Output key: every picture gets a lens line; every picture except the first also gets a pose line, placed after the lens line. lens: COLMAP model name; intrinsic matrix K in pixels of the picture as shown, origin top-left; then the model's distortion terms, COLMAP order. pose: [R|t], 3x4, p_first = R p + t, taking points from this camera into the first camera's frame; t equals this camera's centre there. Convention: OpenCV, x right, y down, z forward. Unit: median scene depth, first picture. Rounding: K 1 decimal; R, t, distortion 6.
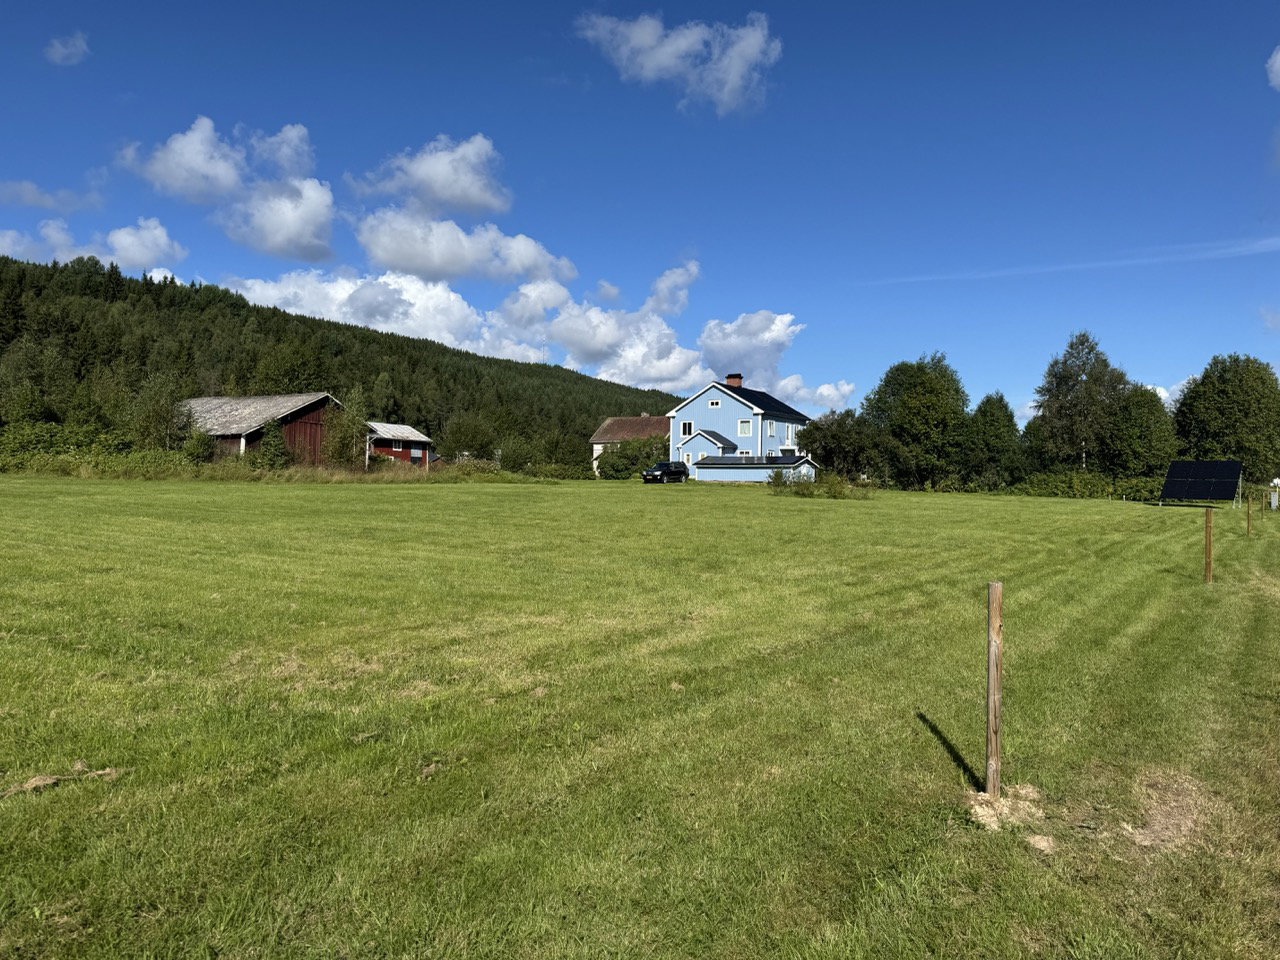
lens RADIAL K [[894.7, 0, 640.0], [0, 894.7, 480.0], [0, 0, 1]] dist [0.133464, -0.220427]
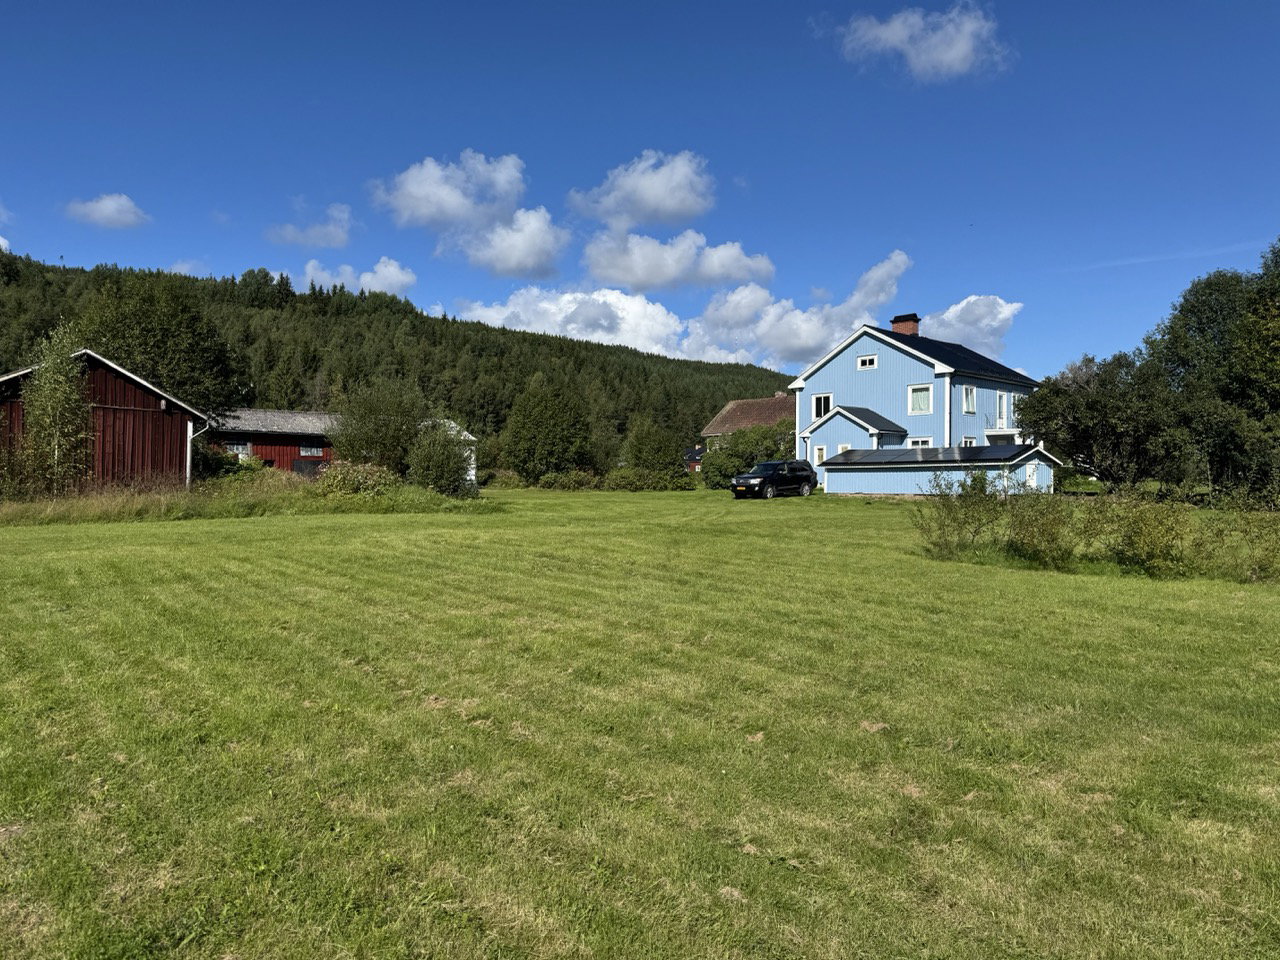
lens RADIAL K [[894.7, 0, 640.0], [0, 894.7, 480.0], [0, 0, 1]] dist [0.133464, -0.220427]
pose [[0.974947, -0.016833, -0.221801, 0.068992], [0.016270, 0.999858, -0.004363, -0.006534], [0.221843, 0.000645, 0.975082, 0.385823]]
